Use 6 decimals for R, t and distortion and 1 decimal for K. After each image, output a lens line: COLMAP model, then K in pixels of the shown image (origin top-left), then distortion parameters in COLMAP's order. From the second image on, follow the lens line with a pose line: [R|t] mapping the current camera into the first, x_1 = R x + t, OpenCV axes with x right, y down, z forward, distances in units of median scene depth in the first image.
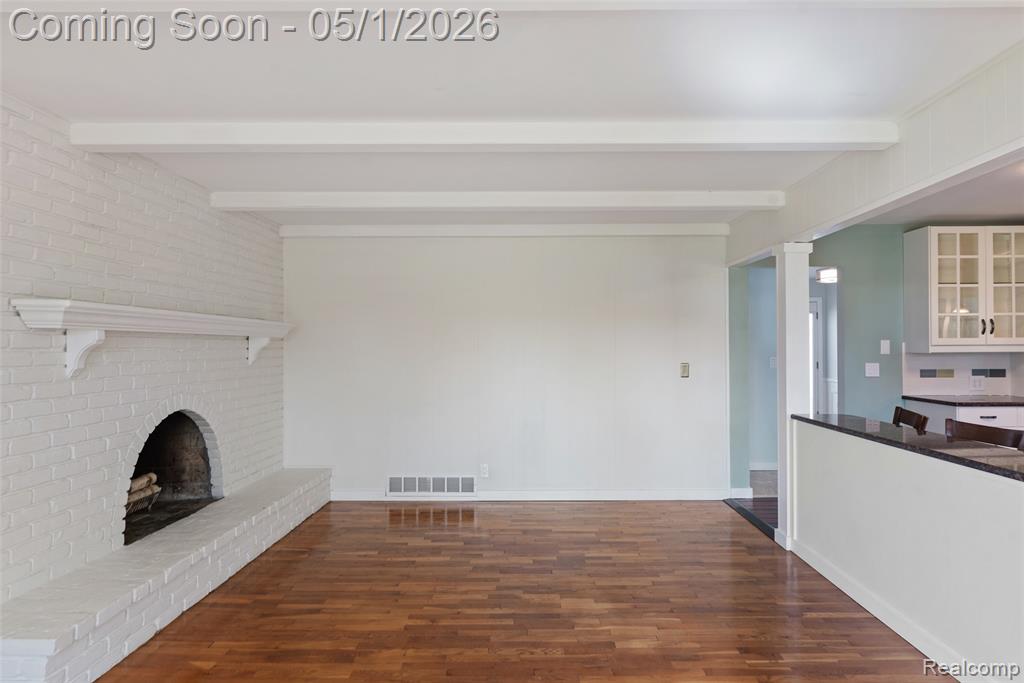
lens RADIAL K [[597.2, 0, 533.9], [0, 597.2, 340.2], [0, 0, 1]] dist [-0.007102, 0.000008]
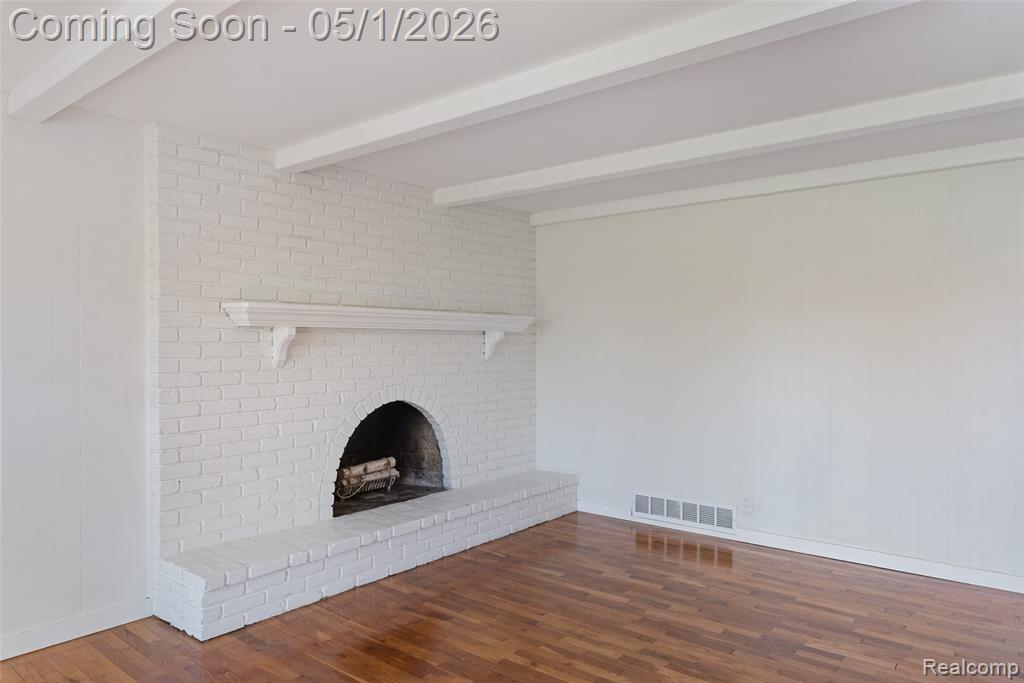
lens RADIAL K [[686.3, 0, 515.3], [0, 686.3, 344.2], [0, 0, 1]] dist [-0.004924, 0.001350]
pose [[0.775231, 0.006172, -0.631648, 0.335381], [0.003728, 0.999890, 0.014345, -0.000724], [0.631667, -0.013475, 0.775123, 0.178736]]
